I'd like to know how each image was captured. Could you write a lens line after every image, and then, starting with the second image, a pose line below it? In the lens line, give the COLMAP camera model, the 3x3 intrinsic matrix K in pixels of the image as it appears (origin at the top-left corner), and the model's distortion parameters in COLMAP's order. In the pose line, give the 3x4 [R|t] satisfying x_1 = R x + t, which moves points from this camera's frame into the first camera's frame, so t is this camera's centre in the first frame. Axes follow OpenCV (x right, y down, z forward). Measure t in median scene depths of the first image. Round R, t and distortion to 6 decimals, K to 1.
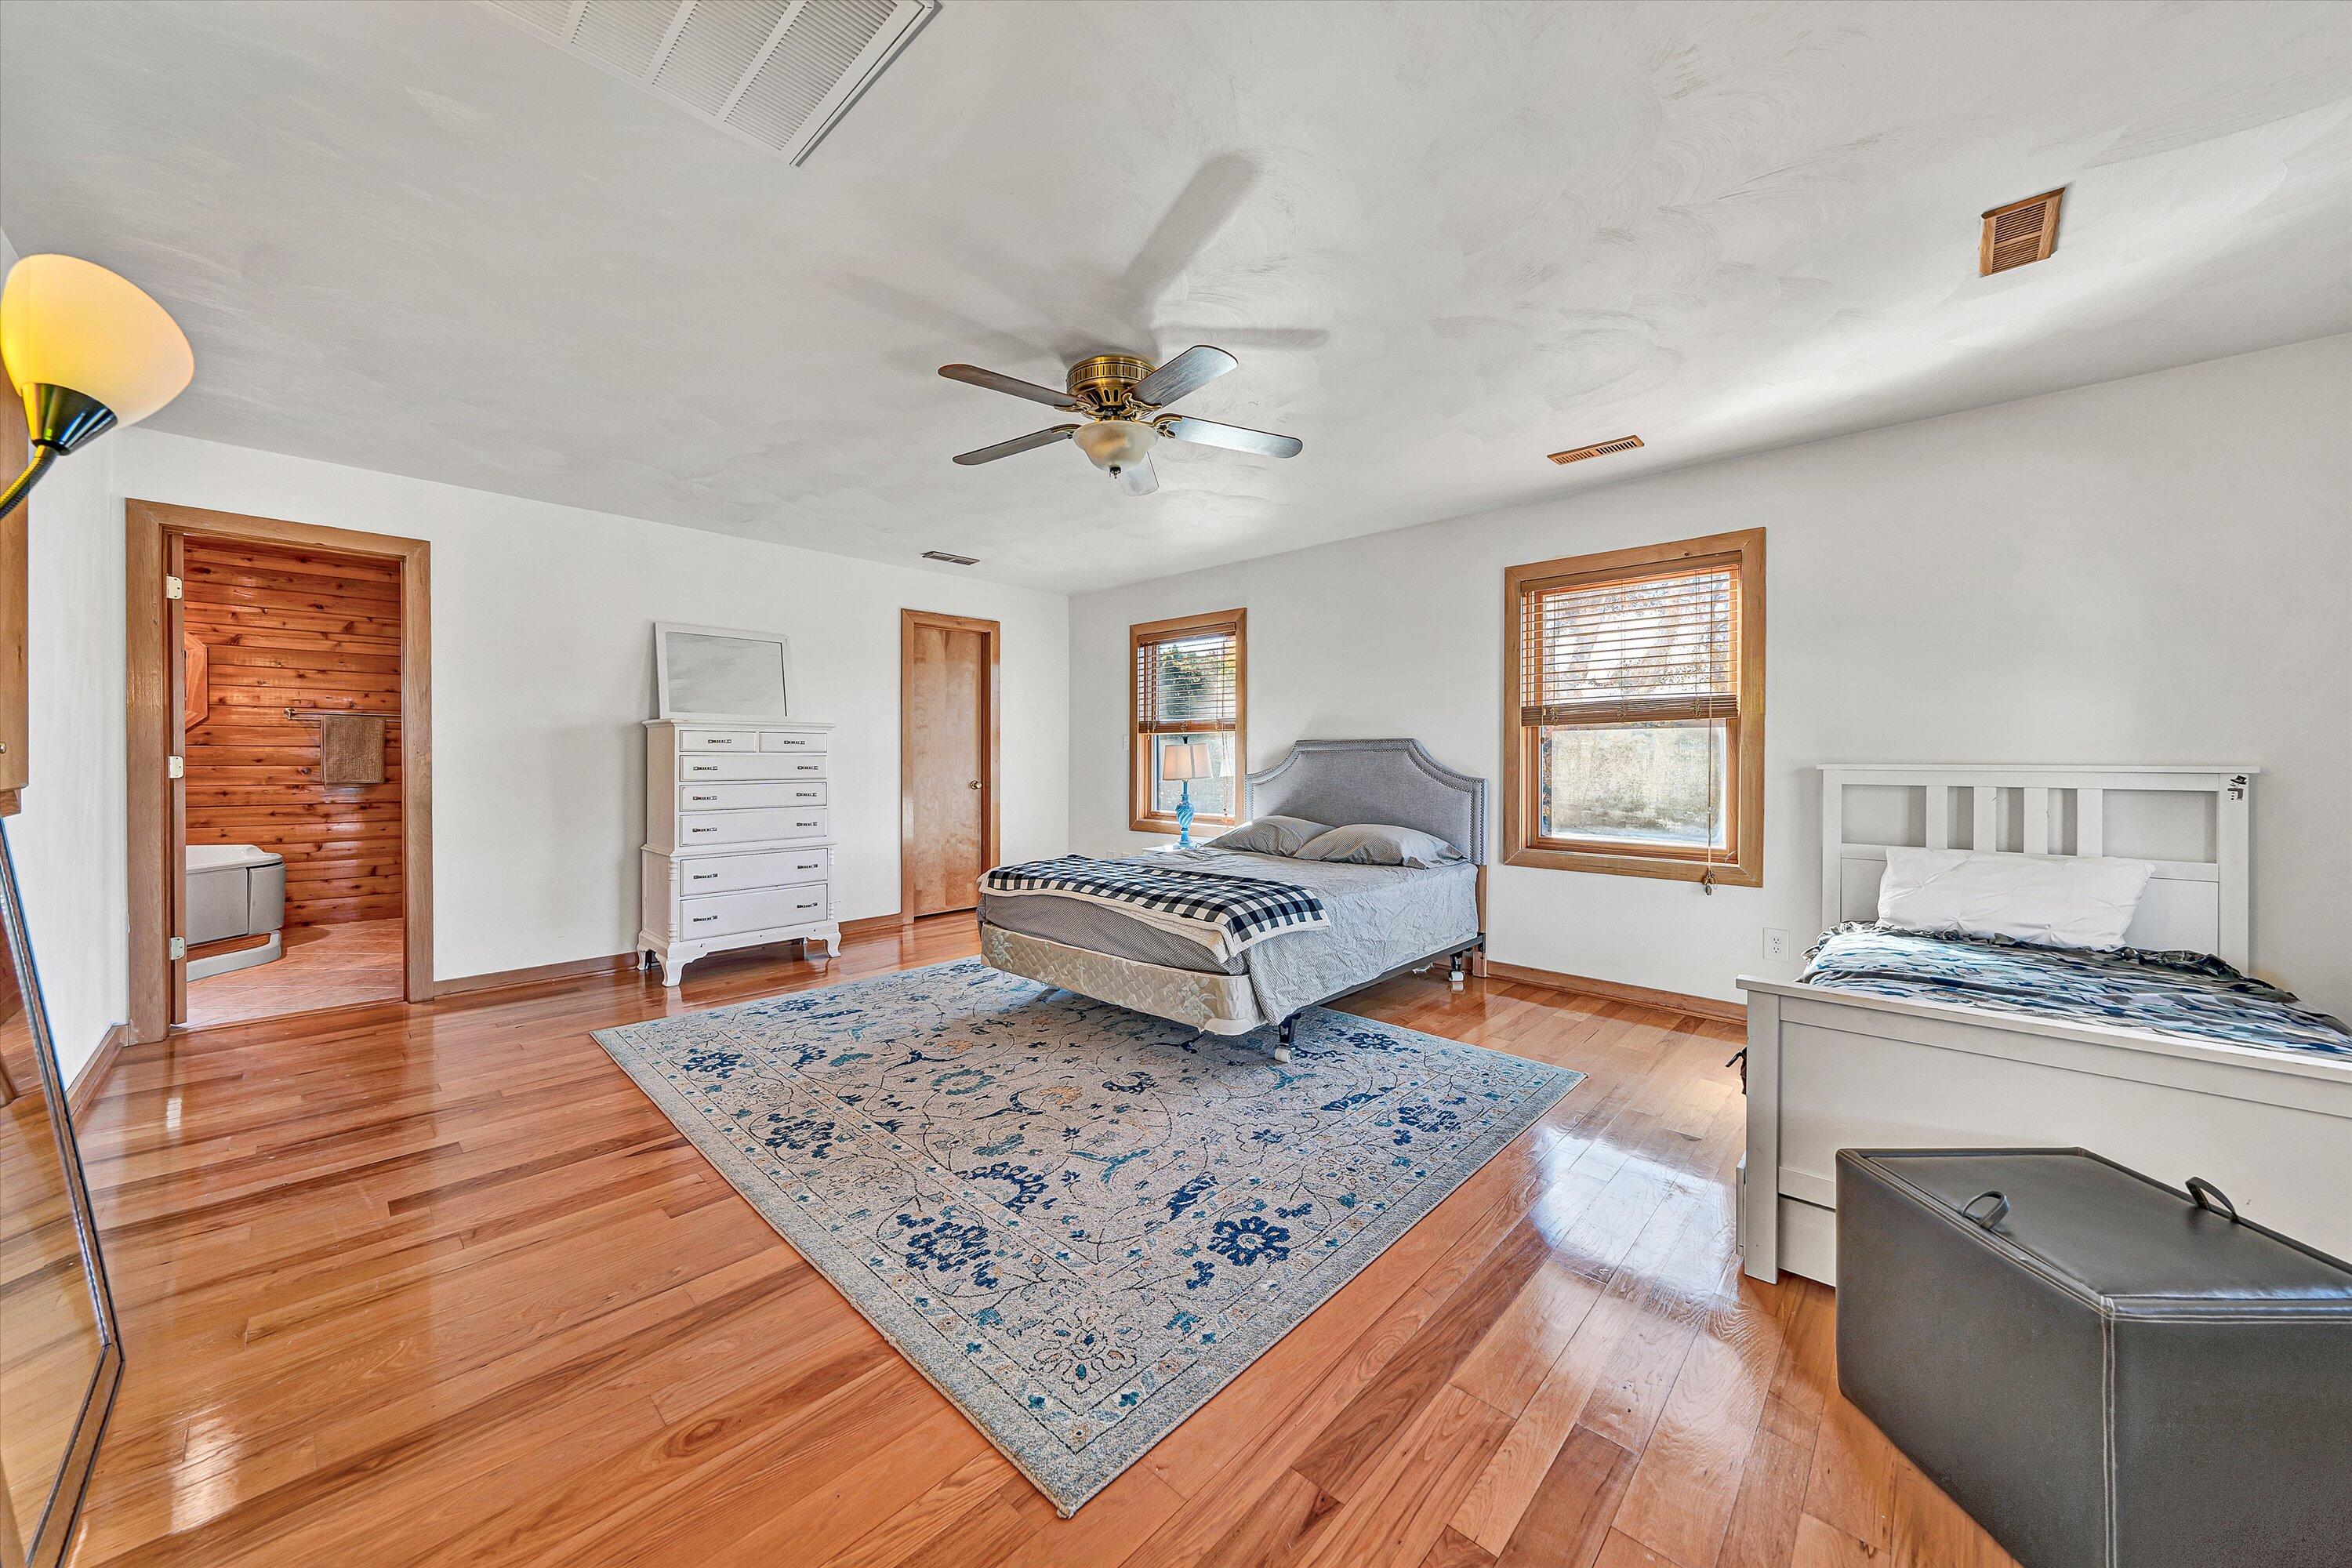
lens RADIAL K [[1087.4, 0, 1176.0], [0, 1087.4, 784.0], [0, 0, 1]] dist [-0.000432, 0.000310]
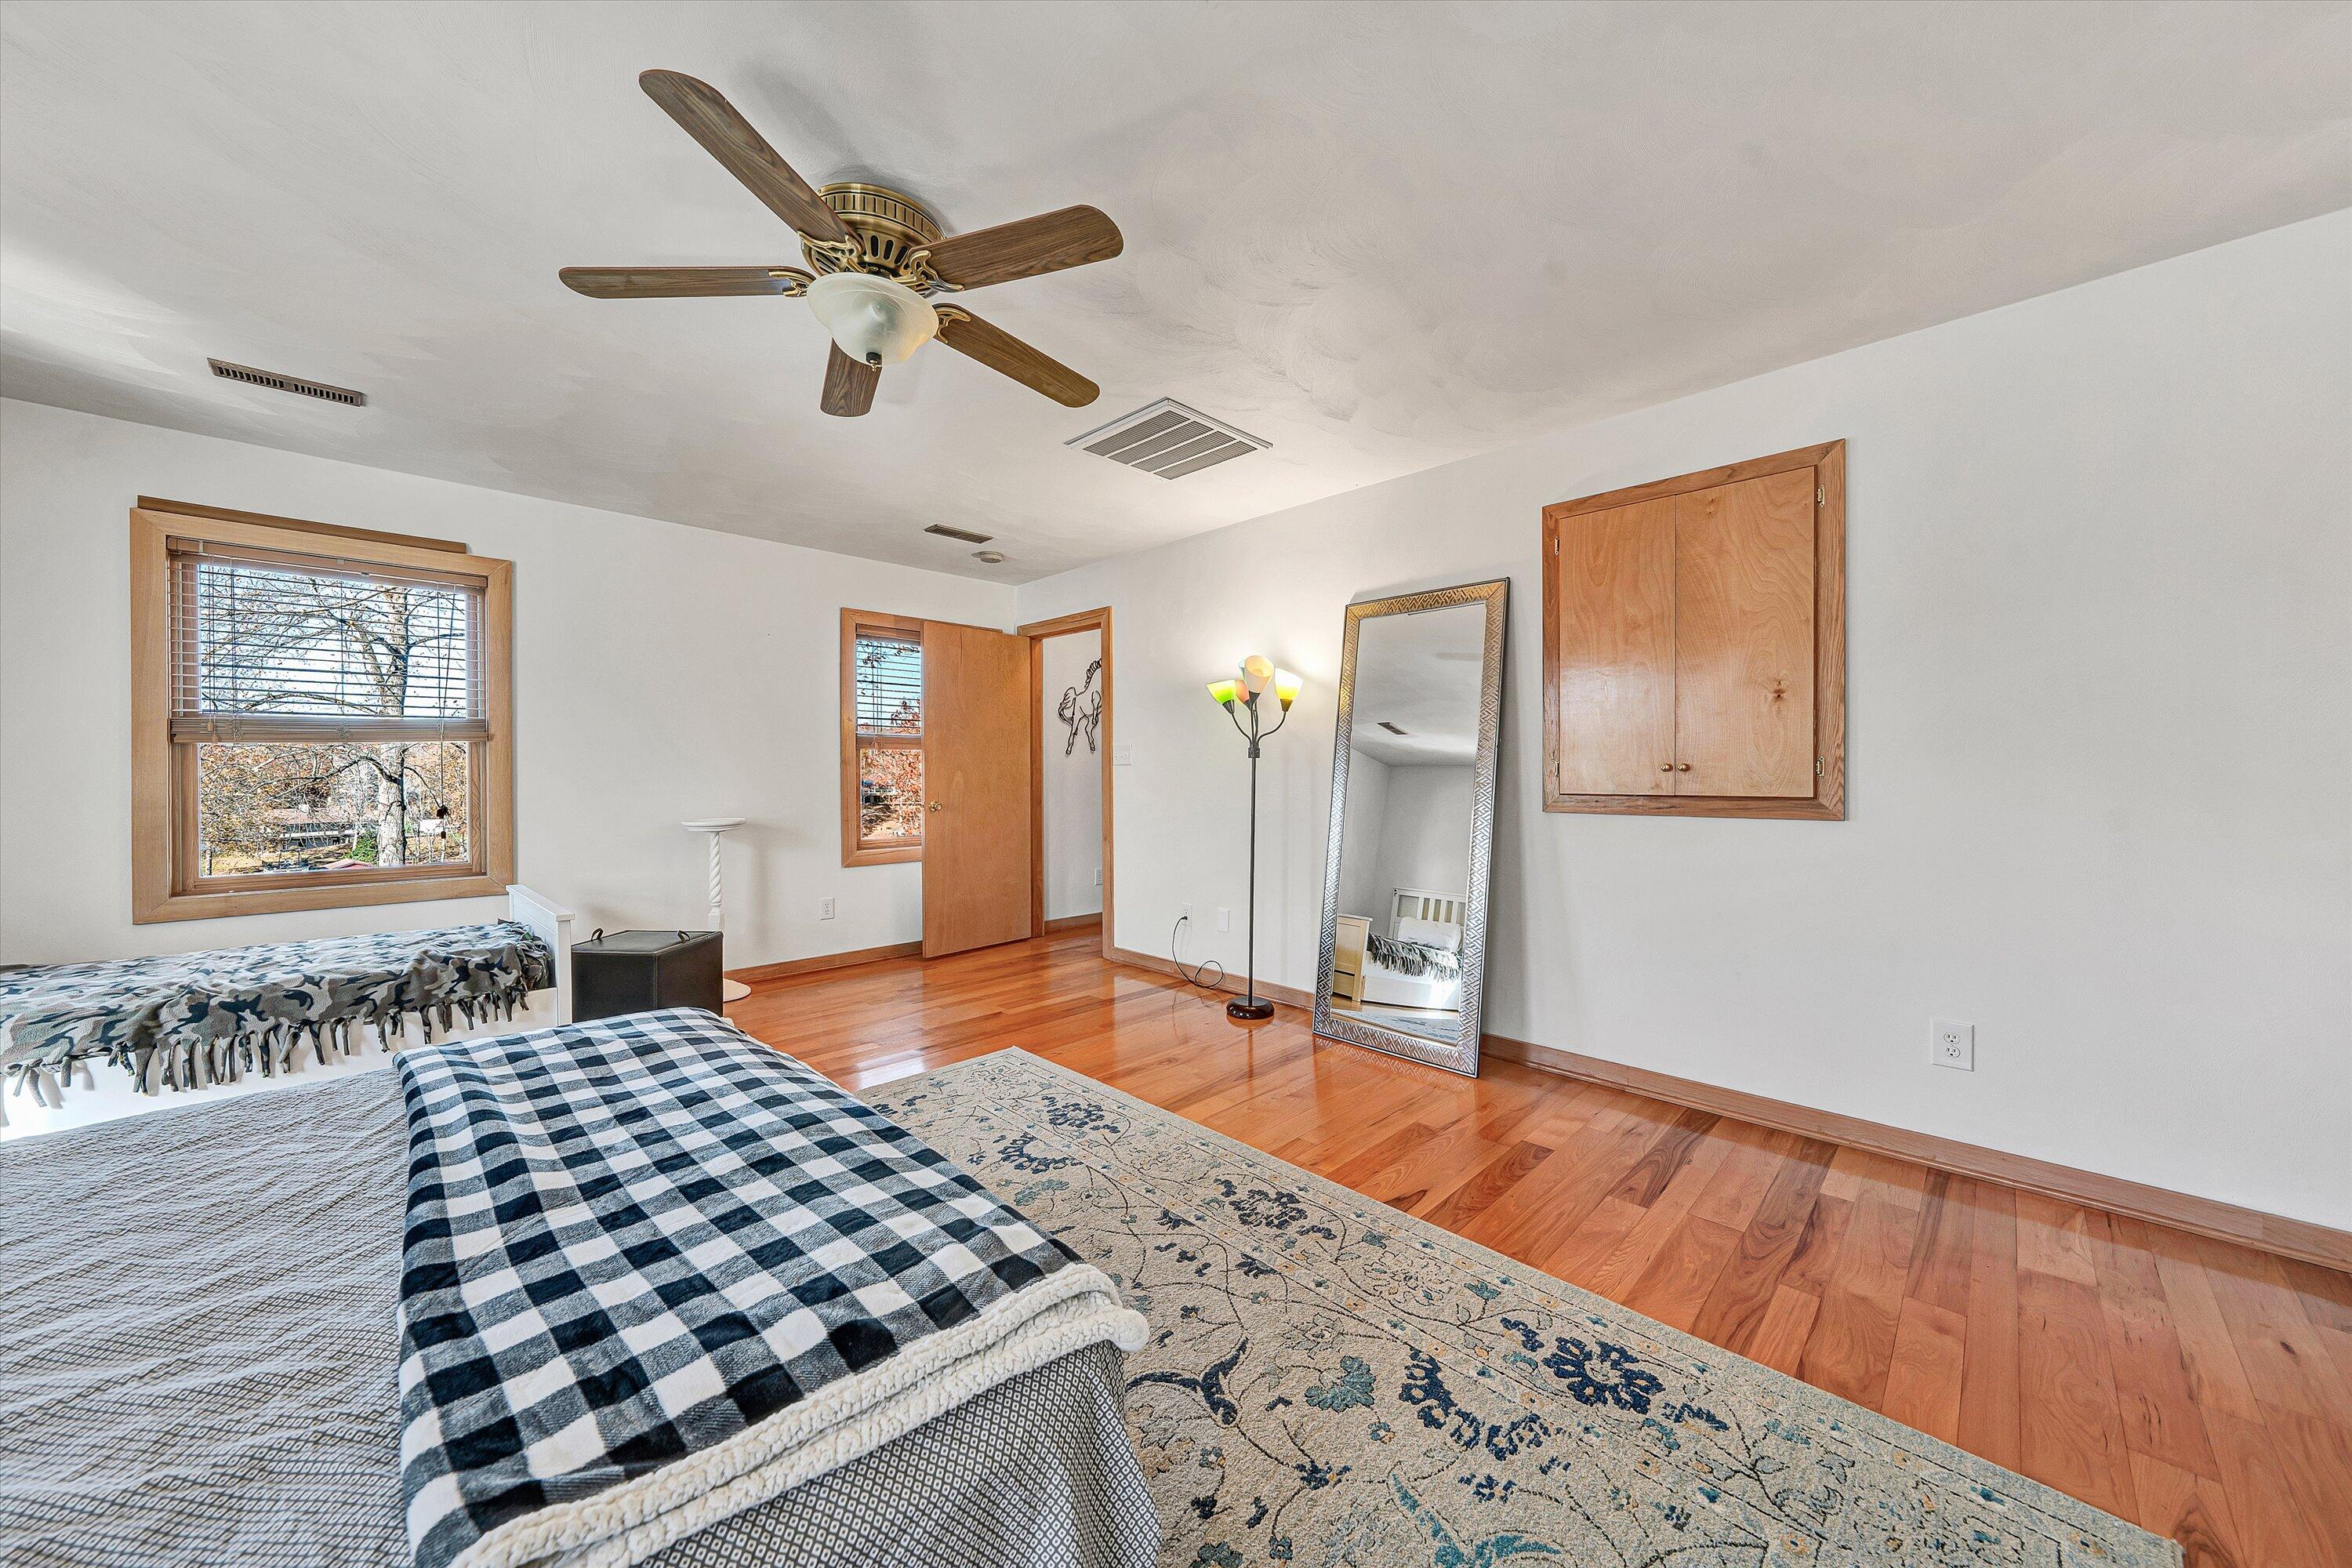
lens RADIAL K [[1087.4, 0, 1176.0], [0, 1087.4, 784.0], [0, 0, 1]] dist [-0.000432, 0.000310]
pose [[-0.999414, -0.004724, 0.033896, -0.297860], [-0.003597, 0.999441, 0.033234, -0.046514], [-0.034034, 0.033093, -0.998873, 1.854780]]
